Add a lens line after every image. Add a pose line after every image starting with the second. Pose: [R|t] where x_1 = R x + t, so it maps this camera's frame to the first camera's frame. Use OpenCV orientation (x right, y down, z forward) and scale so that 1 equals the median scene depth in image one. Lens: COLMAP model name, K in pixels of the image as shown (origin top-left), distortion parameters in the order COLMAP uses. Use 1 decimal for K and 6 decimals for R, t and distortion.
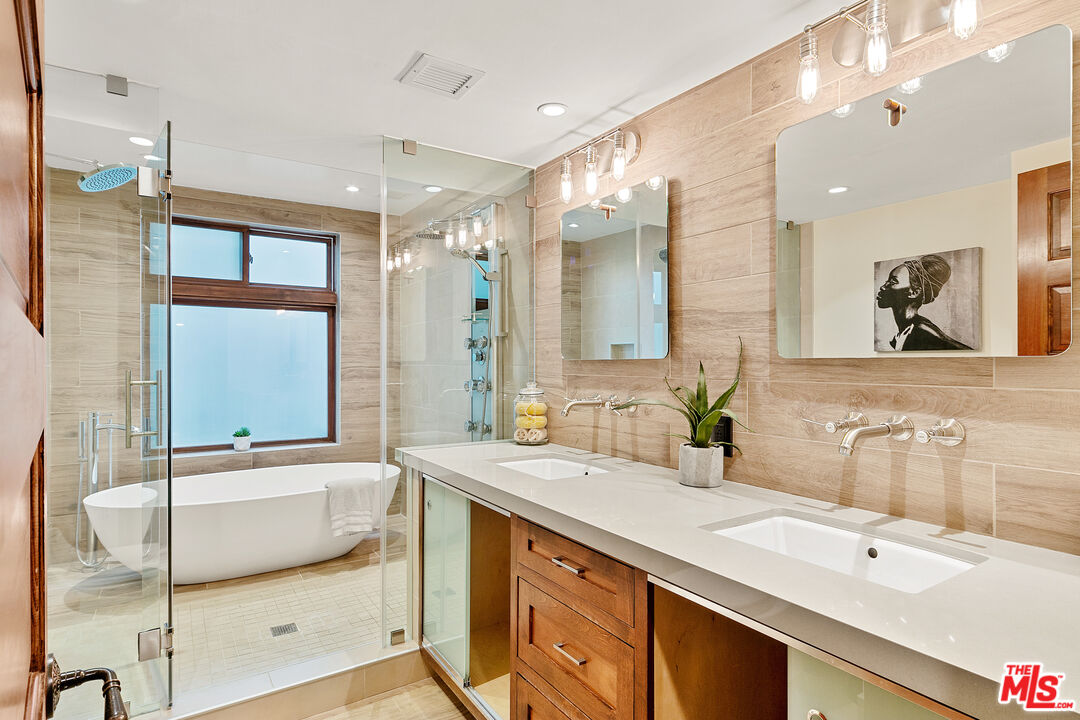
lens RADIAL K [[551.5, 0, 542.4], [0, 551.5, 364.7], [0, 0, 1]] dist [-0.003148, 0.000049]
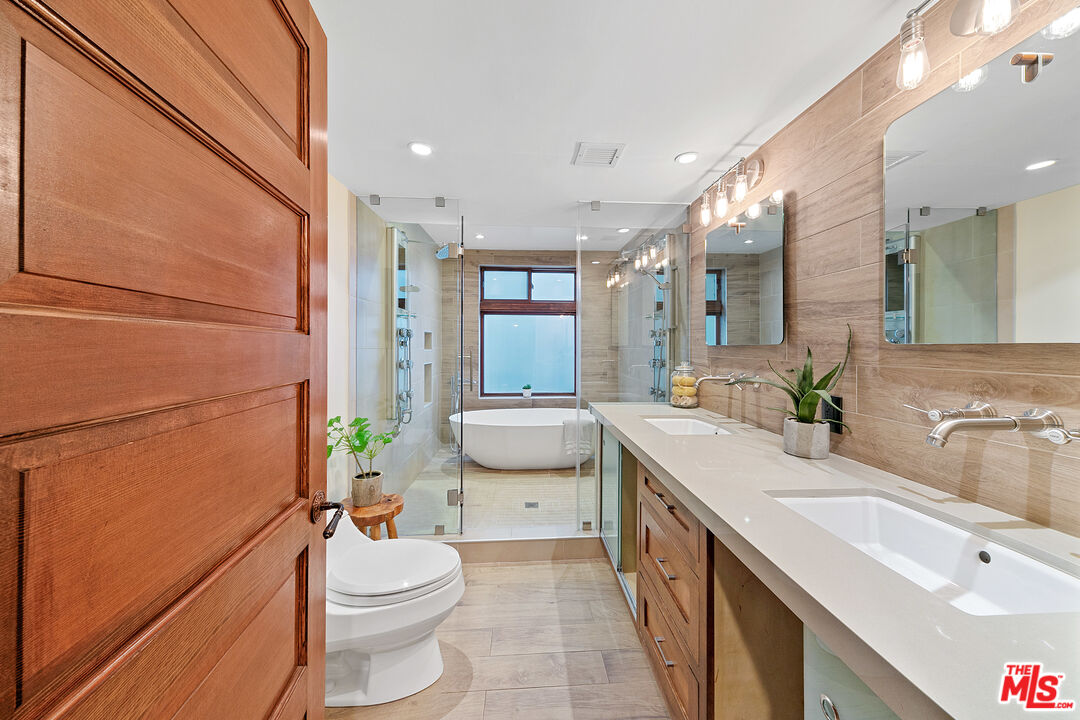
lens RADIAL K [[361.7, 0, 539.8], [0, 361.7, 347.6], [0, 0, 1]] dist [0.003143, -0.000010]
pose [[0.876808, 0.002511, -0.480835, 0.097138], [-0.003050, 0.999995, -0.000339, -0.001497], [0.480831, 0.001764, 0.876811, 0.045752]]
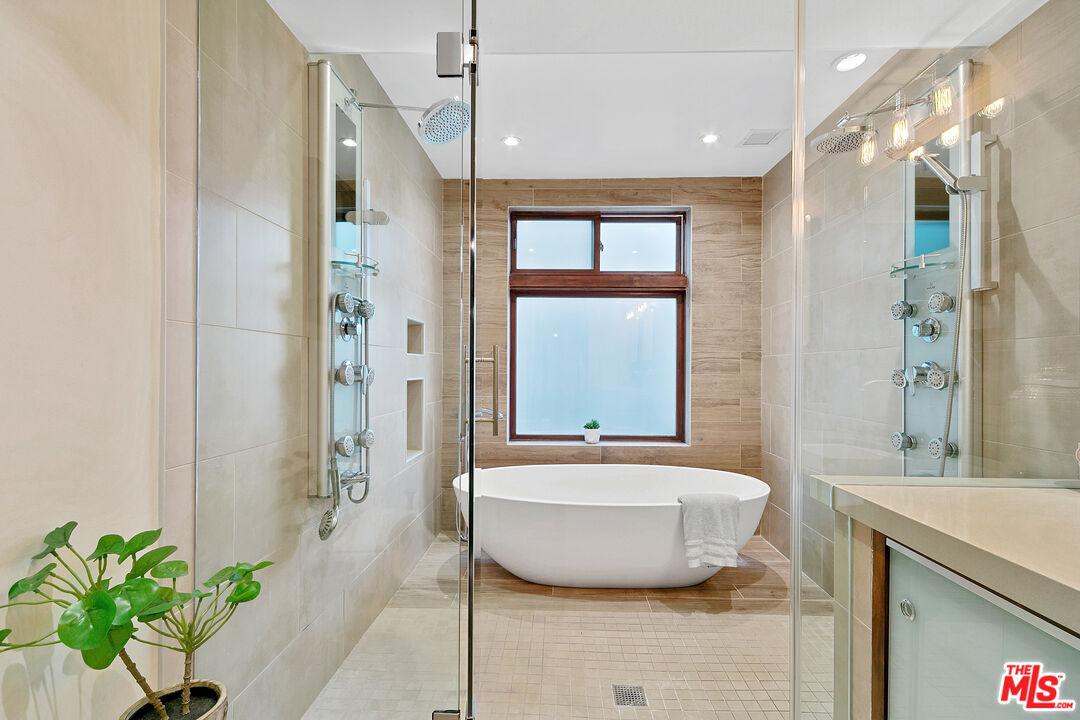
lens RADIAL K [[551.5, 0, 540.6], [0, 551.5, 363.4], [0, 0, 1]] dist [-0.003148, 0.000049]
pose [[0.823473, 0.005864, -0.567326, -0.170450], [-0.006347, 0.999979, 0.001124, 0.035962], [0.567321, 0.002675, 0.823493, 0.366126]]
